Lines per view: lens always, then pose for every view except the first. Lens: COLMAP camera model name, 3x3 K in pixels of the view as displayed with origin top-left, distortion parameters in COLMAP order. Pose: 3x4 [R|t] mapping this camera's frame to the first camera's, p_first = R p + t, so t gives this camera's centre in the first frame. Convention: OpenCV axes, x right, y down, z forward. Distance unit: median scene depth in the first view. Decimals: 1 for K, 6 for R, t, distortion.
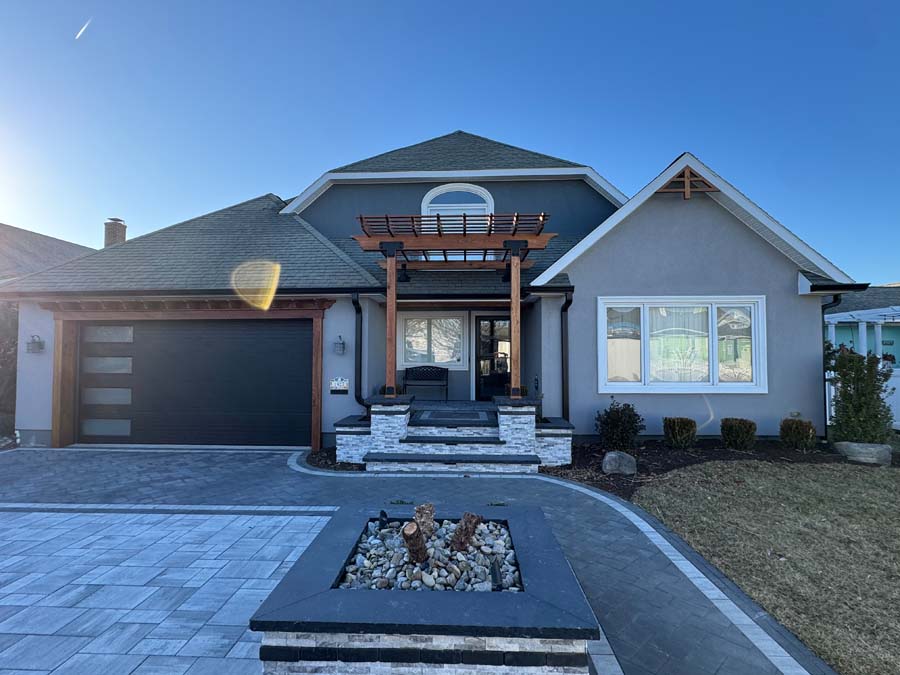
lens RADIAL K [[438.9, 0, 450.0], [0, 438.9, 337.5], [0, 0, 1]] dist [-0.000382, -0.000116]
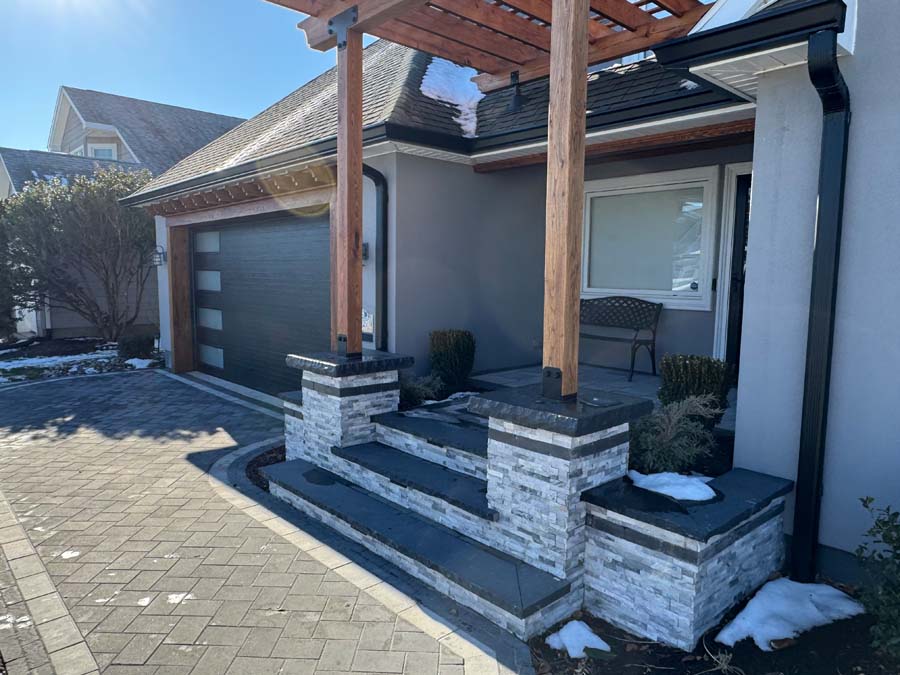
lens RADIAL K [[617.8, 0, 450.0], [0, 617.8, 337.5], [0, 0, 1]] dist [-0.000636, -0.000516]
pose [[0.708978, 0.082109, -0.700435, 0.429825], [0.014627, 0.991273, 0.131008, 0.029828], [0.705079, -0.103127, 0.701590, 0.630359]]
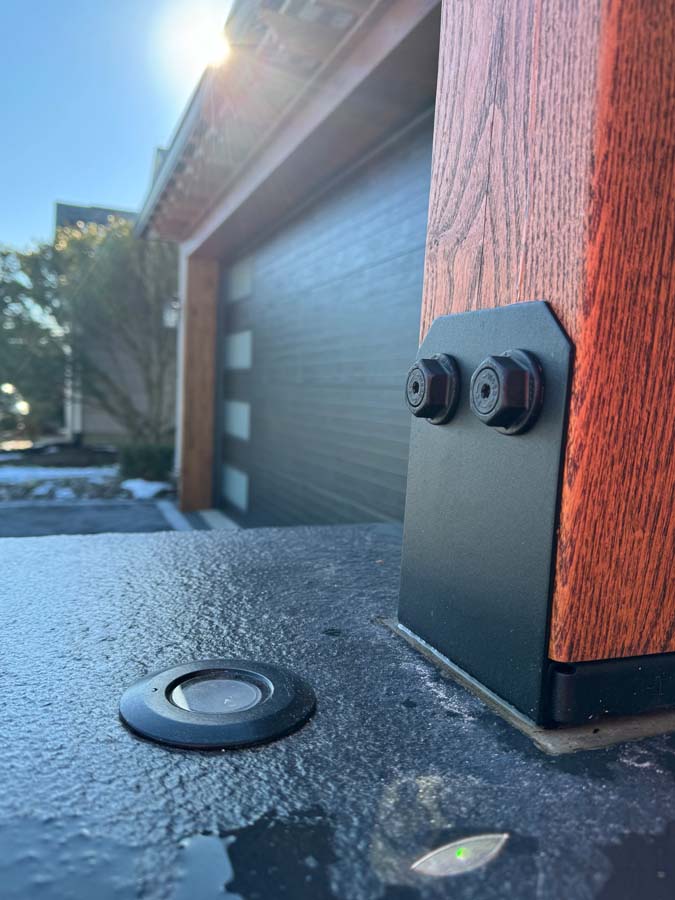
lens RADIAL K [[681.7, 0, 337.5], [0, 681.7, 450.0], [0, 0, 1]] dist [-0.000014, -0.000060]
pose [[0.409027, 0.092353, -0.907837, -0.126593], [-0.008350, 0.995203, 0.097478, 0.120424], [0.912484, -0.032291, 0.407836, 1.011580]]
